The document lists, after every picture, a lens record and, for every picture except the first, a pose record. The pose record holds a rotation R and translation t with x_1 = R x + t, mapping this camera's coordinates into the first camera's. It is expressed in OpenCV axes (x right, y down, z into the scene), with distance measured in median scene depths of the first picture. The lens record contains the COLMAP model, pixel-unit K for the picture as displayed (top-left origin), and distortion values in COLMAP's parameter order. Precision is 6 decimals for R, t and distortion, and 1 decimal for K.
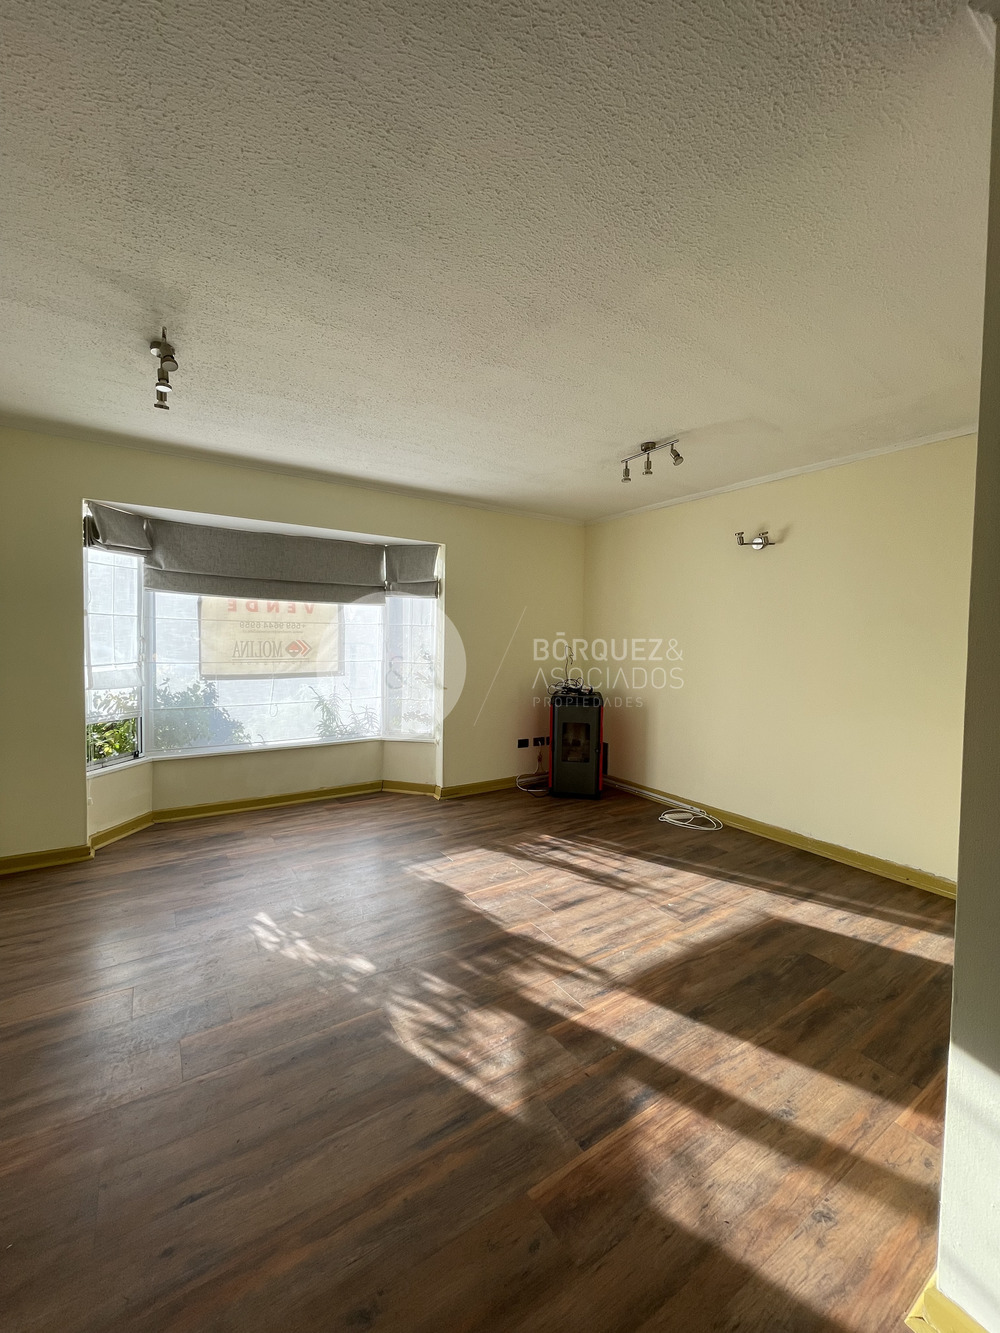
lens RADIAL K [[533.9, 0, 500.0], [0, 533.9, 666.5], [0, 0, 1]] dist [-0.025670, 0.014553]
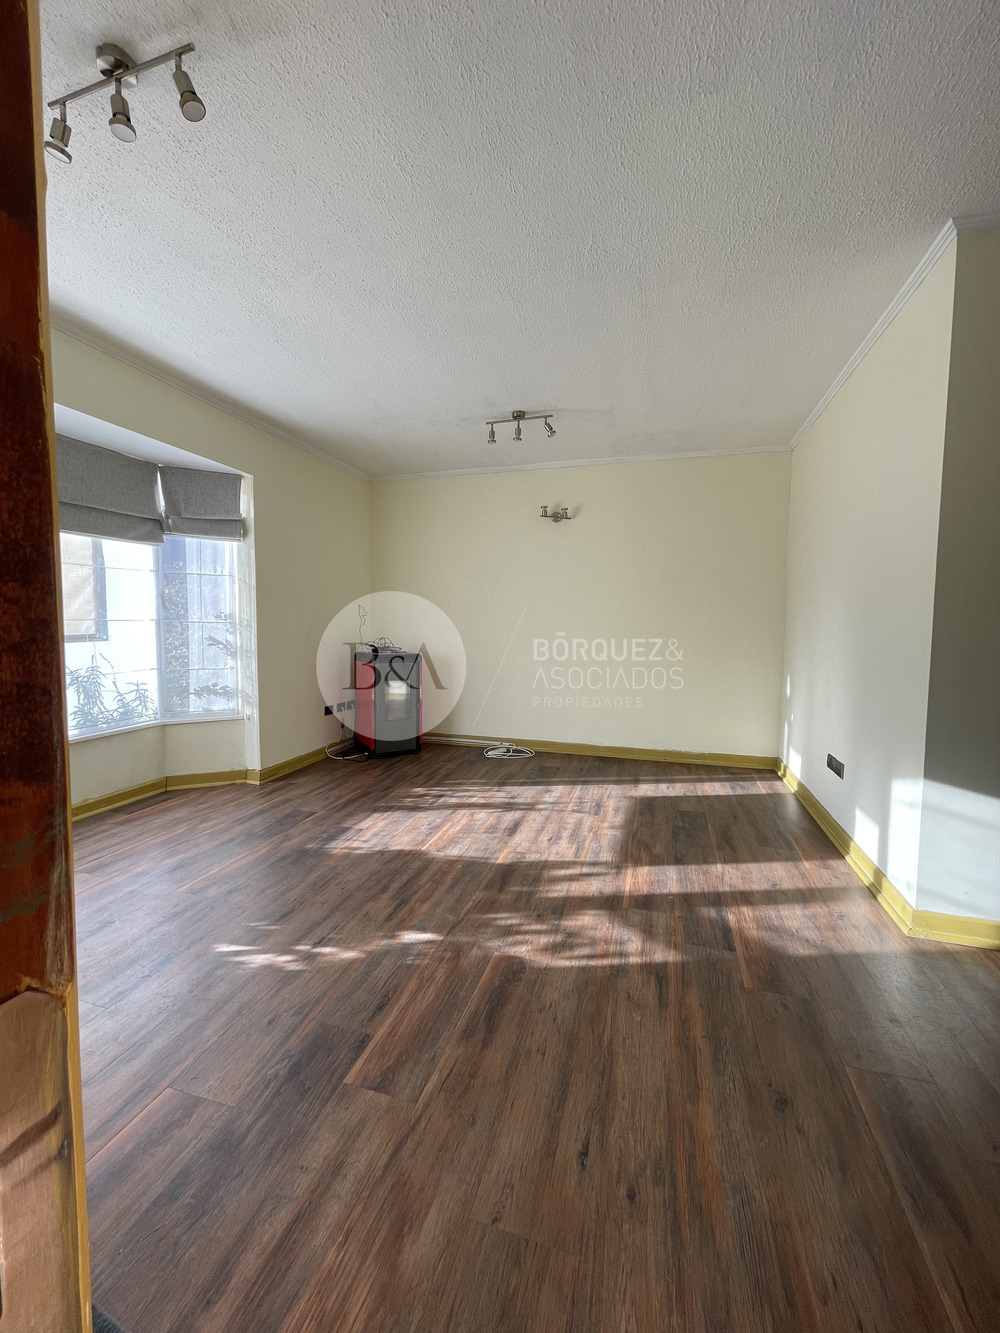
lens RADIAL K [[527.1, 0, 500.0], [0, 527.1, 666.5], [0, 0, 1]] dist [0.001112, -0.000336]
pose [[0.768200, -0.063770, 0.637026, -0.484622], [0.038693, 0.997832, 0.053228, 0.049942], [-0.639040, -0.016242, 0.769002, 0.169507]]
